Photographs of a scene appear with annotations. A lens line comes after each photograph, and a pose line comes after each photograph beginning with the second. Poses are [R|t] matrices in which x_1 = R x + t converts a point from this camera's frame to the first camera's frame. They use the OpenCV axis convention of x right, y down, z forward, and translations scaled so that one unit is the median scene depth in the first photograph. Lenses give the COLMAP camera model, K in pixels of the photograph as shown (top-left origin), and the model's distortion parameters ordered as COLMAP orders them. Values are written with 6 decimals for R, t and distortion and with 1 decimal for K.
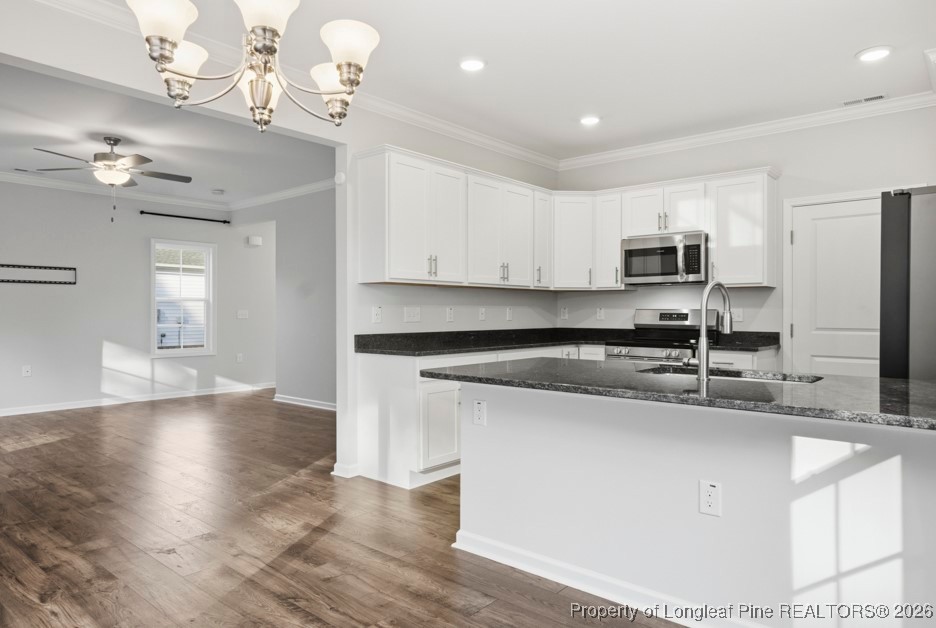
lens RADIAL K [[600.2, 0, 468.0], [0, 600.2, 314.0], [0, 0, 1]] dist [0.002128, 0.003374]
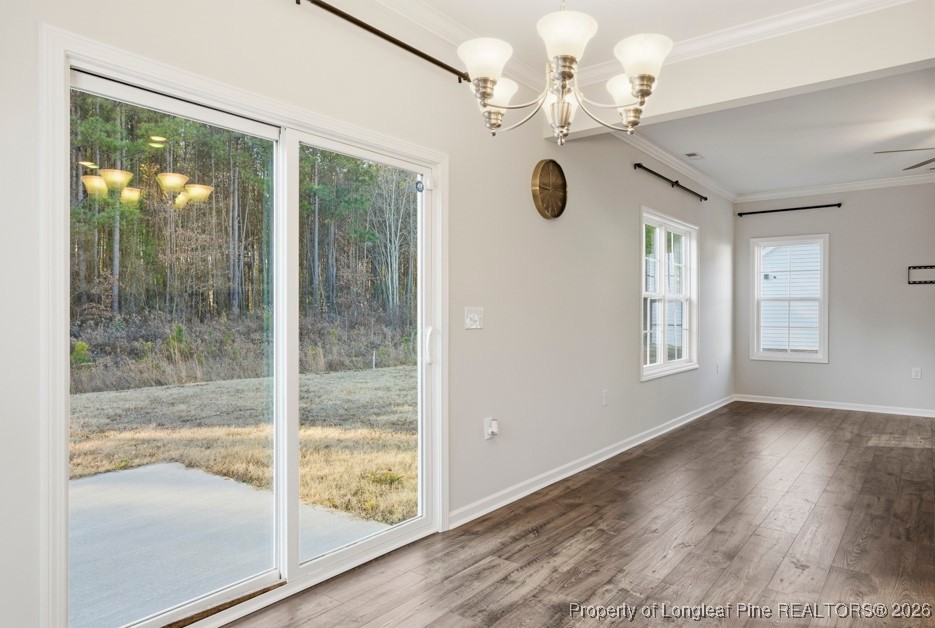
lens RADIAL K [[588.4, 0, 467.5], [0, 588.4, 314.0], [0, 0, 1]] dist [0.000726, 0.001362]
pose [[0.054969, 0.001013, -0.998488, 0.237866], [-0.004756, 0.999988, 0.000752, 0.001032], [0.998477, 0.004707, 0.054973, 0.256995]]
